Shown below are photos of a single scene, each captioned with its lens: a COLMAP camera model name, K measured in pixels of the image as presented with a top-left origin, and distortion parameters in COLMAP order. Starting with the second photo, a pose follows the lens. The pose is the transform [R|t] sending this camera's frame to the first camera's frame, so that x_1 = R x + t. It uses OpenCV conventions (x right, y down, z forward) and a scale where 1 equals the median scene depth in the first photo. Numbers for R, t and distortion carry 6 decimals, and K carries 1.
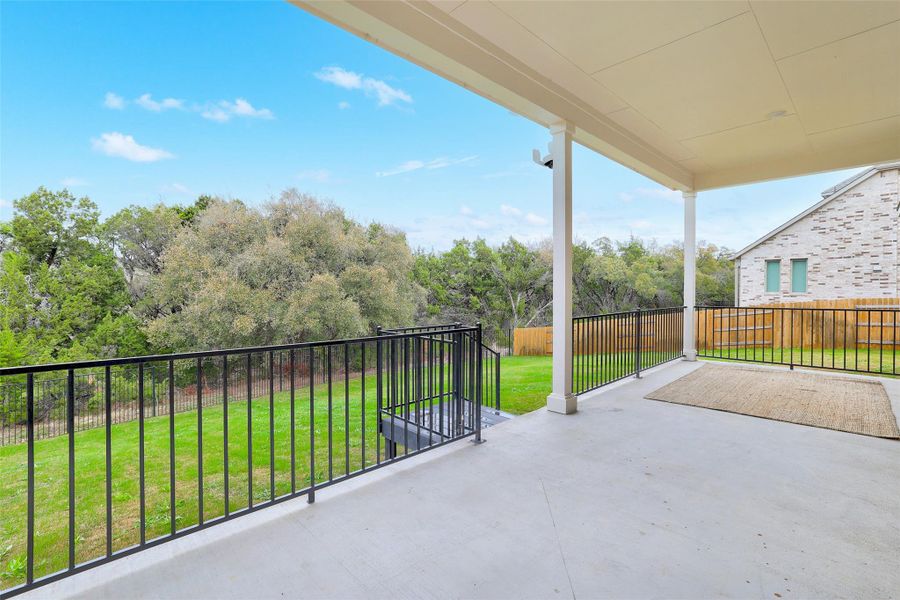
lens RADIAL K [[409.9, 0, 451.5], [0, 409.9, 295.8], [0, 0, 1]] dist [-0.025289, 0.008019]
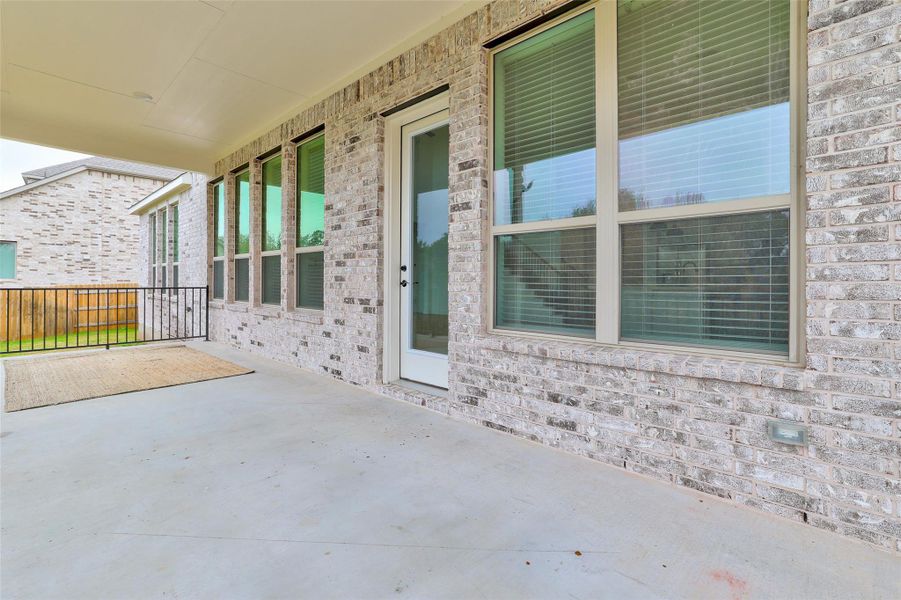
lens RADIAL K [[403.1, 0, 445.4], [0, 403.1, 290.9], [0, 0, 1]] dist [-0.017263, 0.002641]
pose [[-0.081286, -0.011230, 0.996628, -0.097521], [0.004155, 0.999924, 0.011606, 0.013814], [-0.996682, 0.005084, -0.081234, 0.114256]]
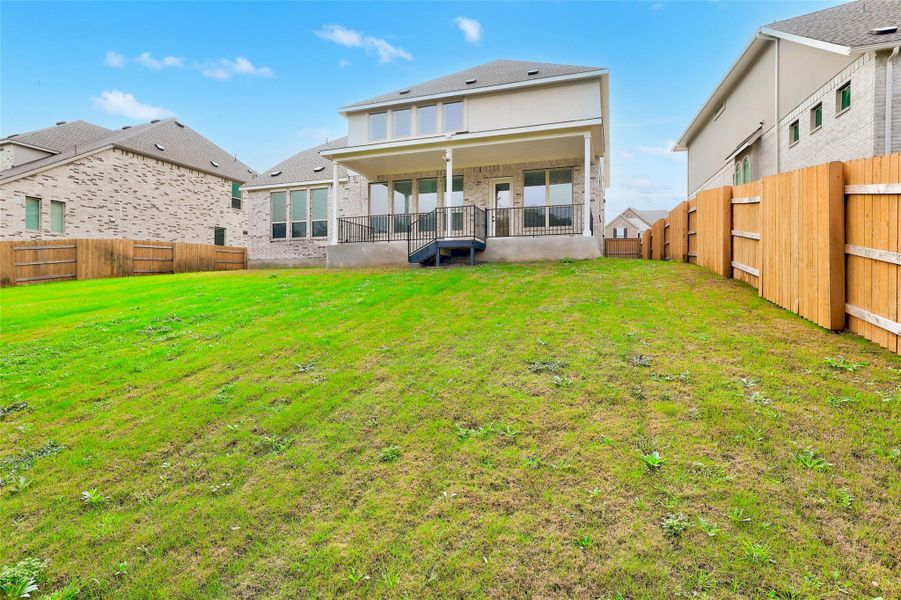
lens RADIAL K [[403.1, 0, 449.4], [0, 403.1, 290.6], [0, 0, 1]] dist [-0.017263, 0.002641]
pose [[-0.459919, -0.014258, 0.887846, -0.605559], [0.007719, 0.999769, 0.020054, 0.143624], [-0.887927, 0.016077, -0.459703, 0.607078]]
